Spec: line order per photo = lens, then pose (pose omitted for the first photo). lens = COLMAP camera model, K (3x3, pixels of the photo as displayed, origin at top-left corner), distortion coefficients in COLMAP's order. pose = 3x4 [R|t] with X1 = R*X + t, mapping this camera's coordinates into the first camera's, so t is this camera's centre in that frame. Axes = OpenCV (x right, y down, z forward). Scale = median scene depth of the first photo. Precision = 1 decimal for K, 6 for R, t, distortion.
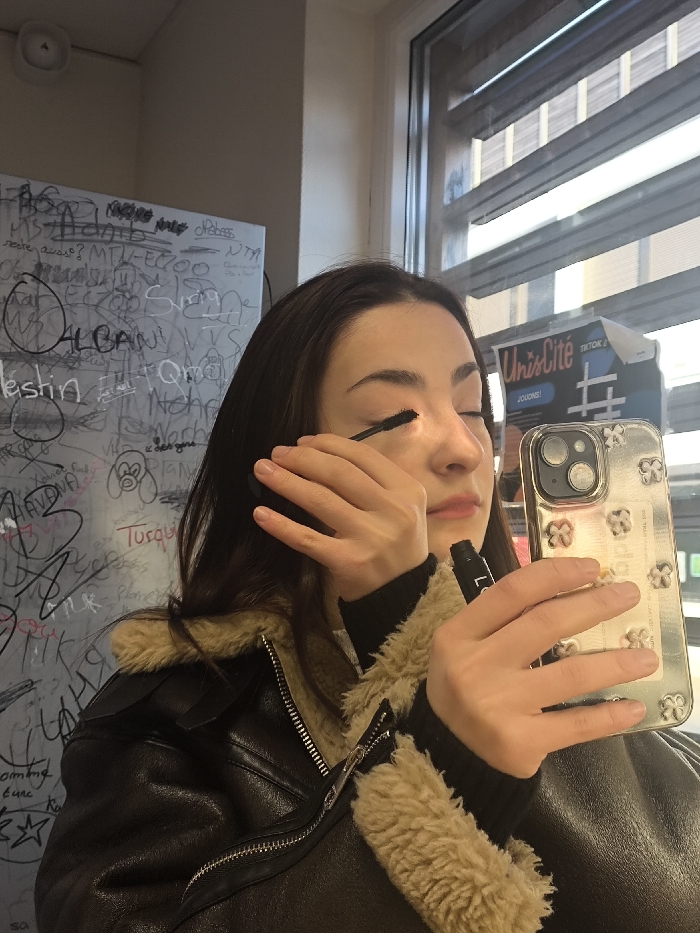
lens RADIAL K [[1108.8, 0, 356.0], [0, 1108.8, 468.2], [0, 0, 1]] dist [0.078023, 0.000000]
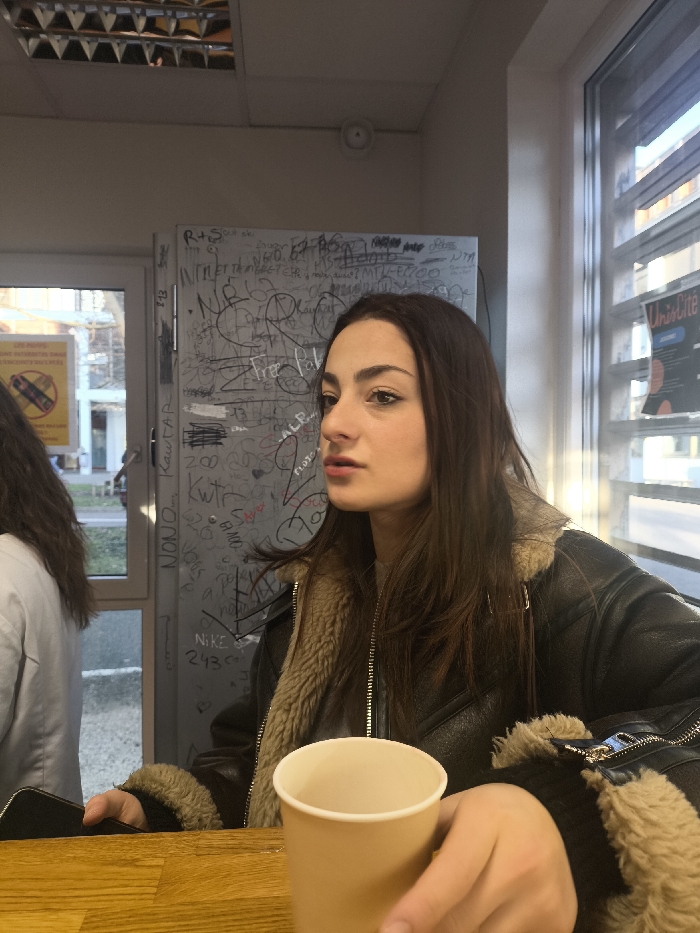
lens RADIAL K [[694.6, 0, 347.4], [0, 694.6, 482.5], [0, 0, 1]] dist [0.056747, -0.105584]
pose [[0.933429, -0.022739, -0.358040, 0.090321], [0.070602, 0.990116, 0.121182, -0.019455], [0.351745, -0.138393, 0.925809, 0.031896]]
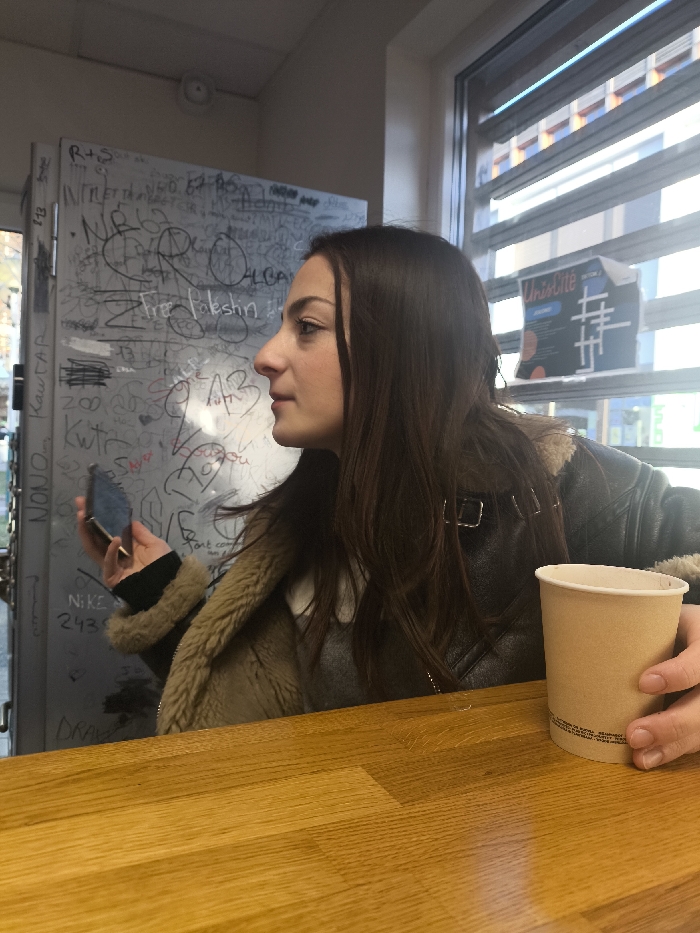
lens RADIAL K [[694.6, 0, 351.2], [0, 694.6, 477.8], [0, 0, 1]] dist [0.056747, -0.105584]
pose [[0.999824, -0.004039, -0.018334, -0.095134], [0.006564, 0.990154, 0.139828, 0.028402], [0.017589, -0.139923, 0.990006, -0.012239]]
